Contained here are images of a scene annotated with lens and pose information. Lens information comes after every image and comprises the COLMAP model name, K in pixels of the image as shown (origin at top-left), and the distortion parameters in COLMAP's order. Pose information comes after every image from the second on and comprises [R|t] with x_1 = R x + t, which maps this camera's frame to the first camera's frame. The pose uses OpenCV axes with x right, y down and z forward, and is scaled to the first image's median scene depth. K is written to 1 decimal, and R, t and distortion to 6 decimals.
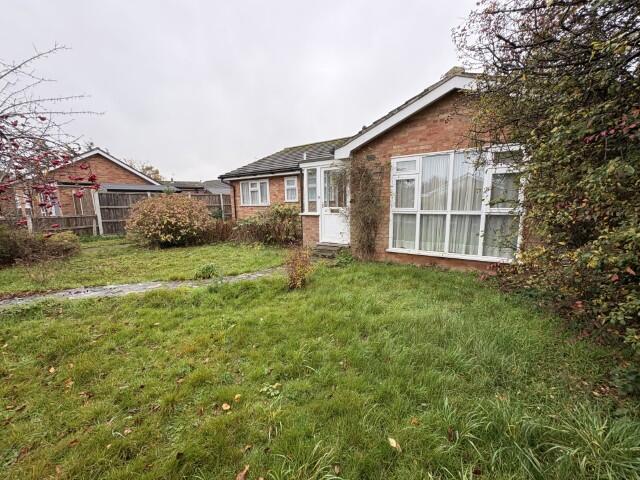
lens RADIAL K [[254.3, 0, 318.4], [0, 254.3, 242.8], [0, 0, 1]] dist [0.000211, 0.000623]
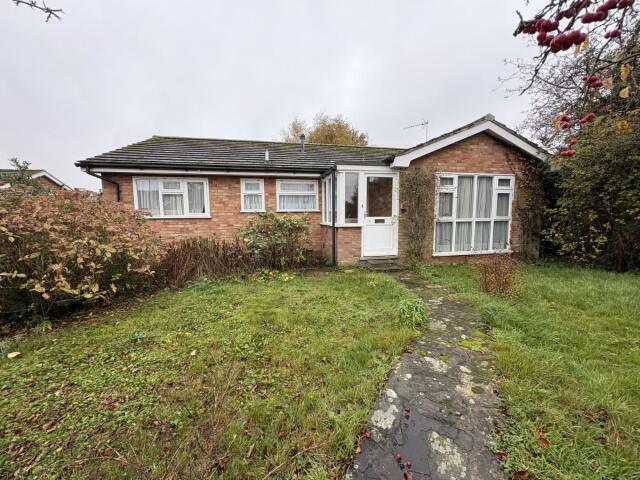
lens RADIAL K [[254.3, 0, 318.3], [0, 254.3, 239.6], [0, 0, 1]] dist [0.000211, 0.000623]
pose [[0.684213, -0.063035, 0.726553, -0.765299], [0.116104, 0.992966, -0.023189, -0.062702], [-0.719981, 0.100222, 0.686719, 0.532785]]
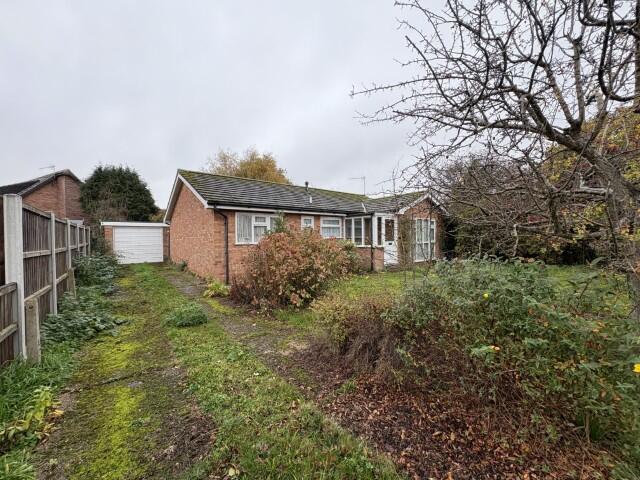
lens RADIAL K [[254.3, 0, 319.9], [0, 254.3, 239.7], [0, 0, 1]] dist [0.000211, 0.000623]
pose [[0.290084, 0.002069, 0.956999, -1.628009], [0.160233, 0.985776, -0.050701, -0.141201], [-0.943492, 0.168050, 0.285627, 0.956448]]
